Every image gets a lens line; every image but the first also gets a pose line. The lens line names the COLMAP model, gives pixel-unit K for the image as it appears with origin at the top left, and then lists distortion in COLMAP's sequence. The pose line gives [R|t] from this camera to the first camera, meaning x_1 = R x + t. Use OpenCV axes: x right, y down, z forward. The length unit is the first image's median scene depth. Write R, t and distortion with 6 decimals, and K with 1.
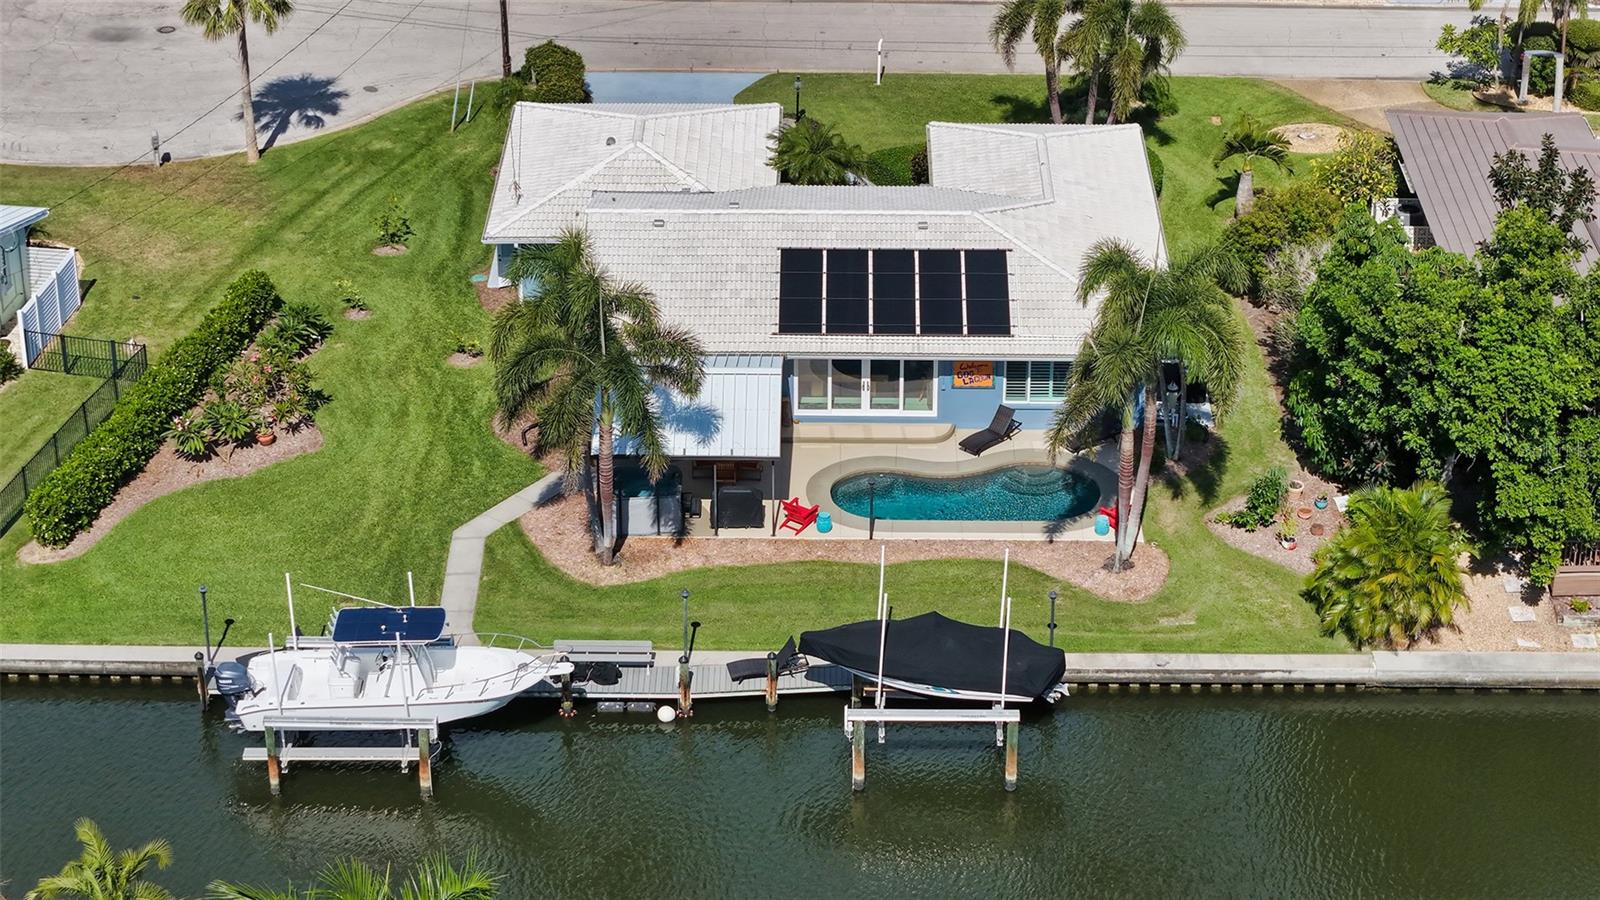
lens RADIAL K [[3291.2, 0, 800.0], [0, 3291.2, 450.0], [0, 0, 1]] dist [-0.168659, -0.026181]
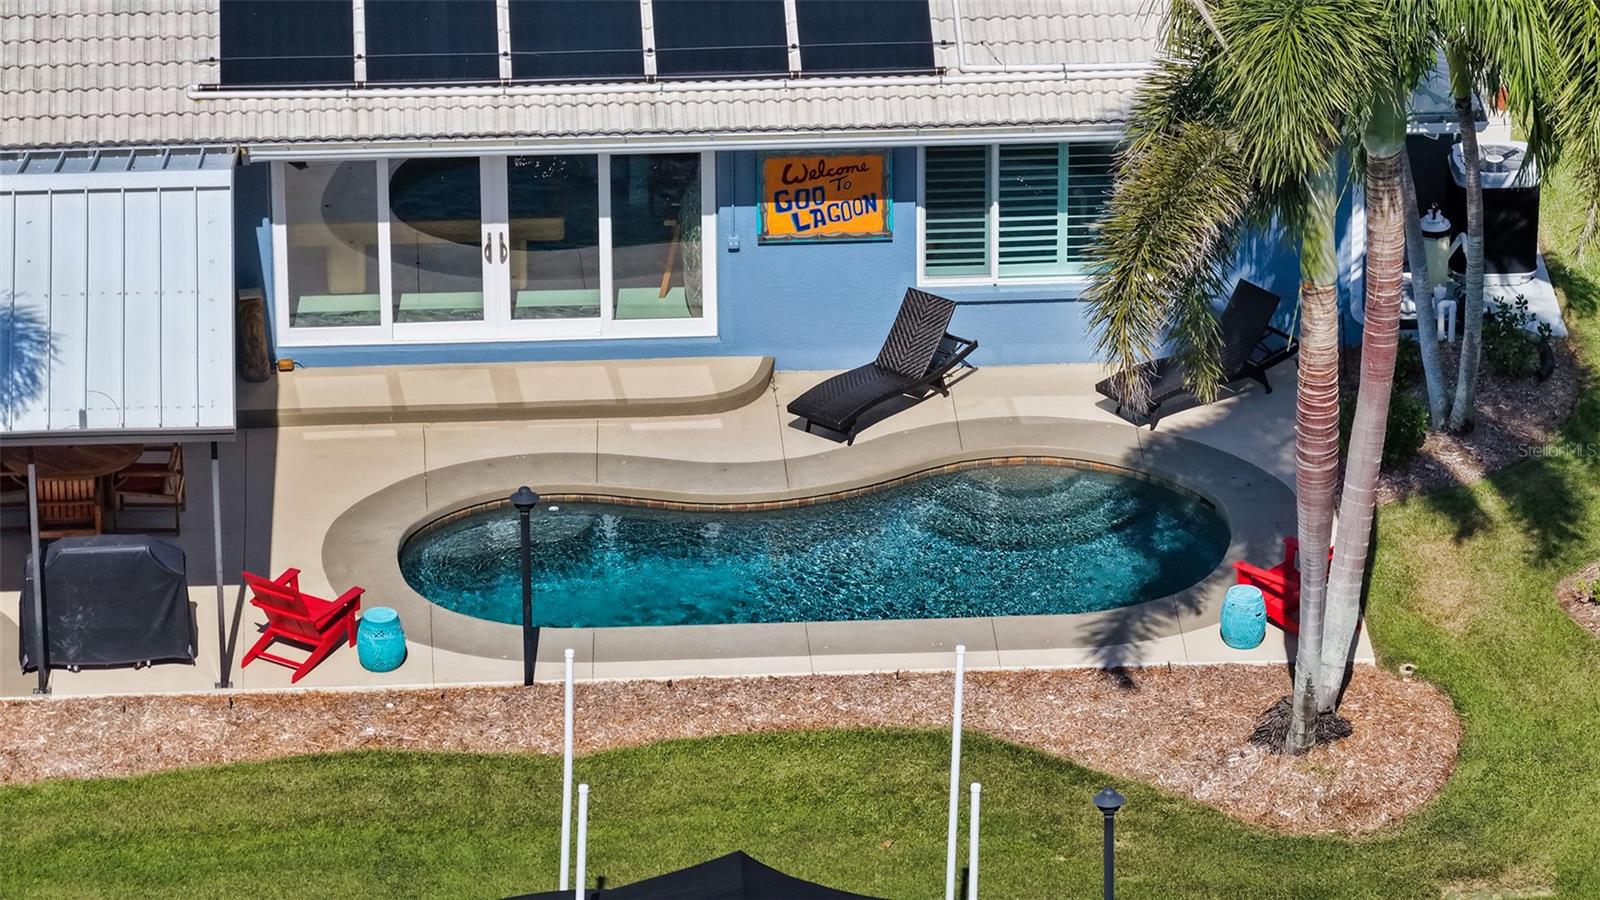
lens RADIAL K [[8599.8, 0, 800.0], [0, 8599.8, 450.0], [0, 0, 1]] dist [0.630569, -1.430562]
pose [[0.997809, -0.034289, 0.056586, 0.001164], [0.037452, 0.997738, -0.055820, 0.052173], [-0.054544, 0.057817, 0.996836, 0.157800]]
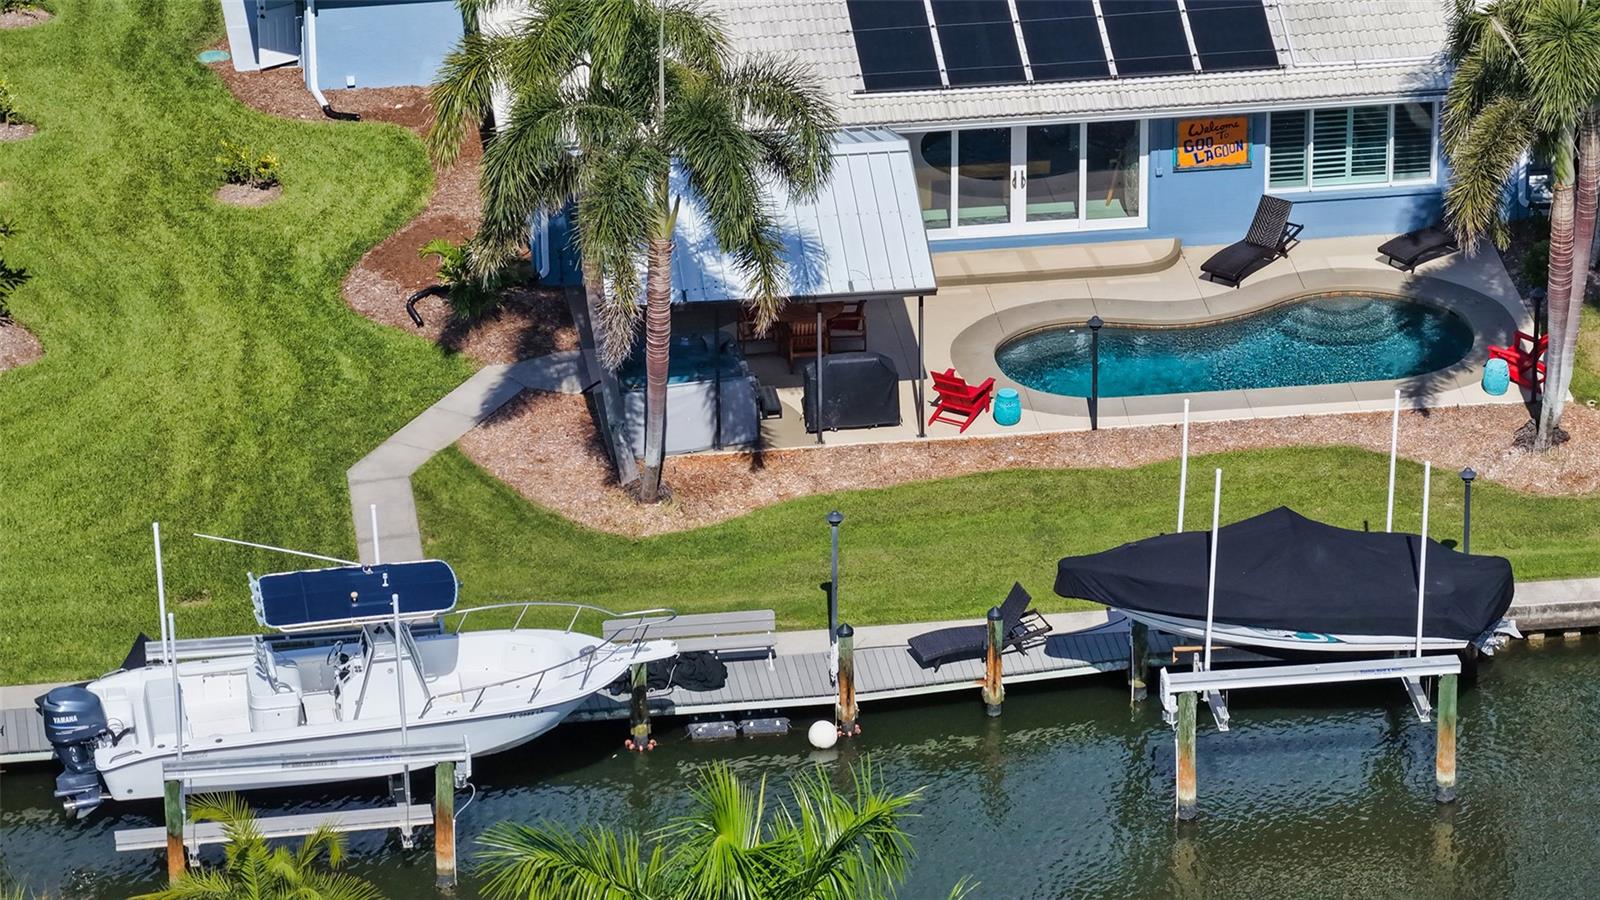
lens RADIAL K [[8599.8, 0, 800.0], [0, 8599.8, 450.0], [0, 0, 1]] dist [0.630569, -1.430562]
pose [[0.989079, -0.070701, 0.129318, -0.218610], [0.076330, 0.996316, -0.039100, 0.084200], [-0.126078, 0.048544, 0.990832, -0.451247]]
